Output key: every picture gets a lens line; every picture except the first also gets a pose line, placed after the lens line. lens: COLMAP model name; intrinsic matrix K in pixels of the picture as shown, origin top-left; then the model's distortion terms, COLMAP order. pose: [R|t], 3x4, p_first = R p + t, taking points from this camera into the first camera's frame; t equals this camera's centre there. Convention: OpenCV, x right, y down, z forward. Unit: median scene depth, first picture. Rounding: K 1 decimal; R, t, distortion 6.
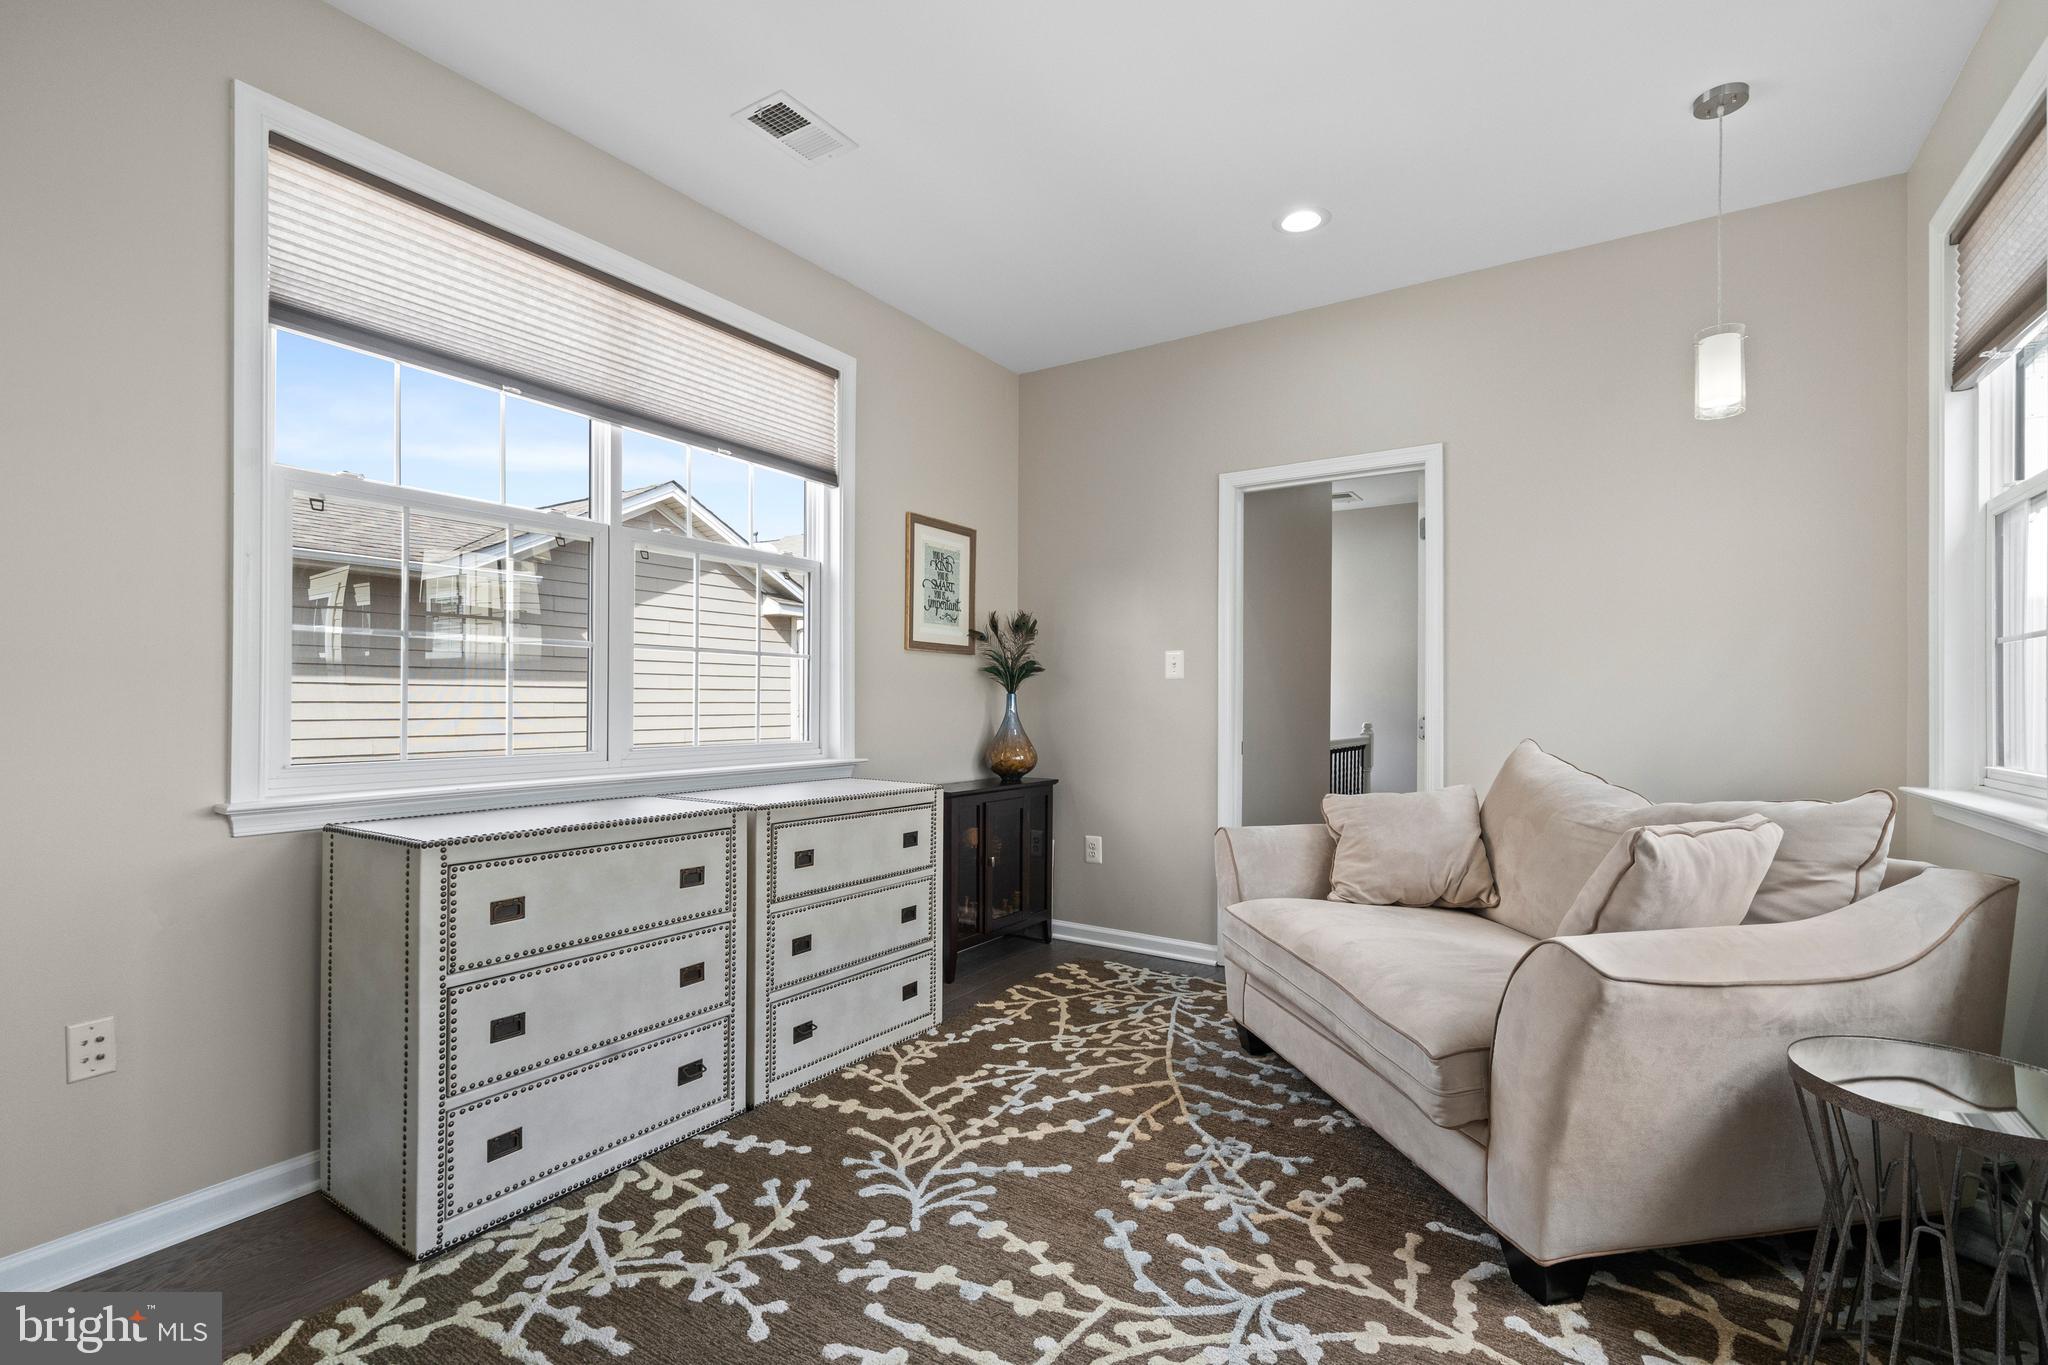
lens RADIAL K [[936.5, 0, 1027.8], [0, 936.5, 698.3], [0, 0, 1]] dist [0.001064, 0.000157]
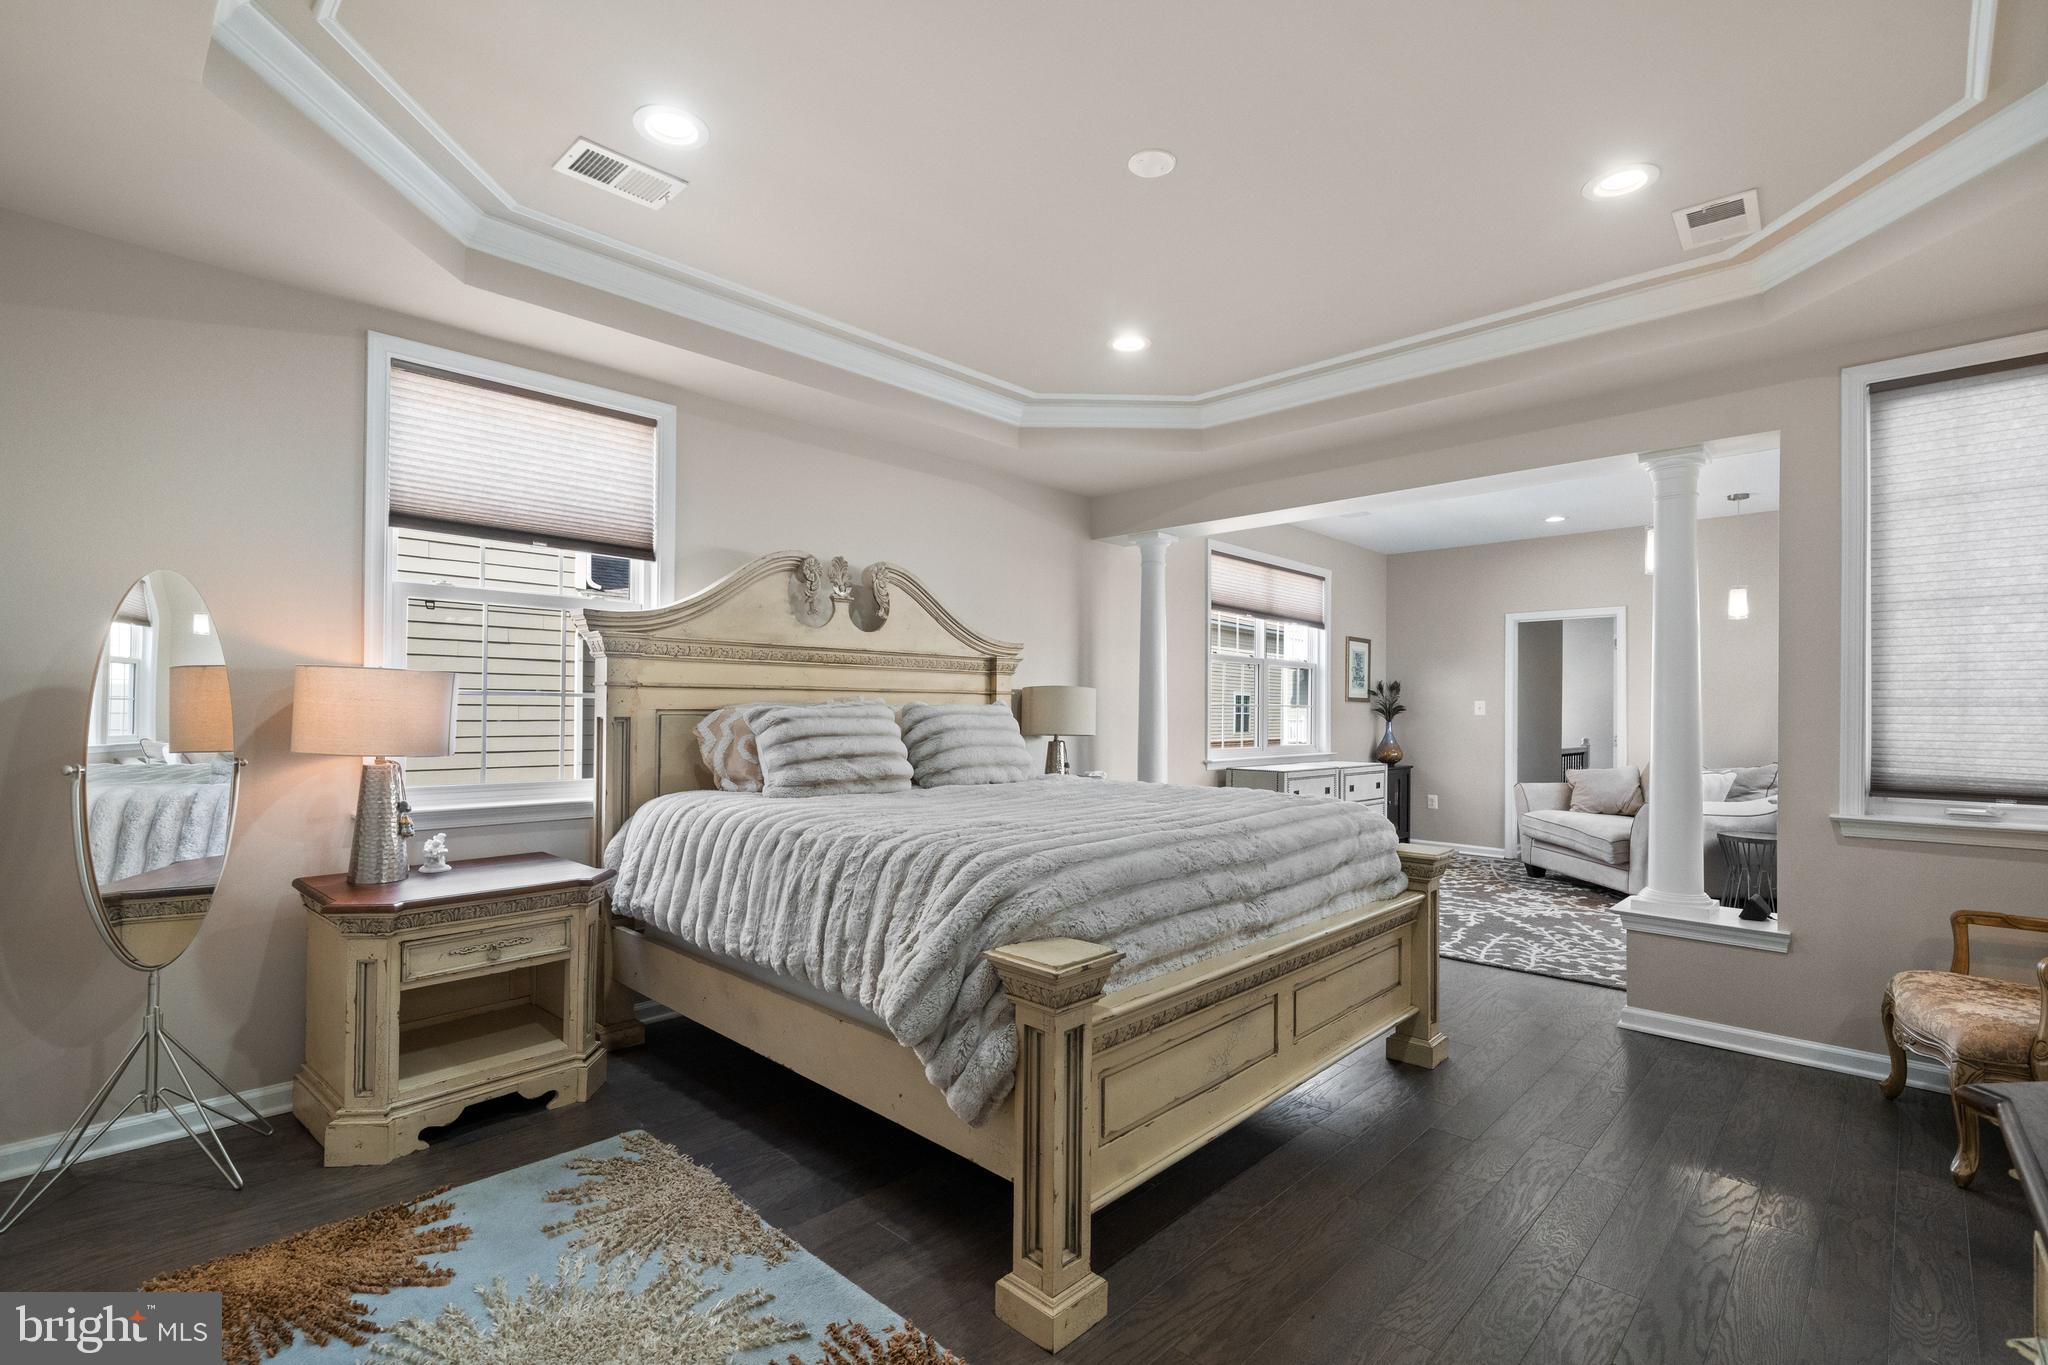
lens RADIAL K [[936.5, 0, 1030.8], [0, 936.5, 699.2], [0, 0, 1]] dist [0.001064, 0.000157]
pose [[0.983068, 0.000131, -0.183243, -0.891270], [-0.002366, 0.999925, -0.011979, -0.061313], [0.183227, 0.012209, 0.982995, -2.418556]]
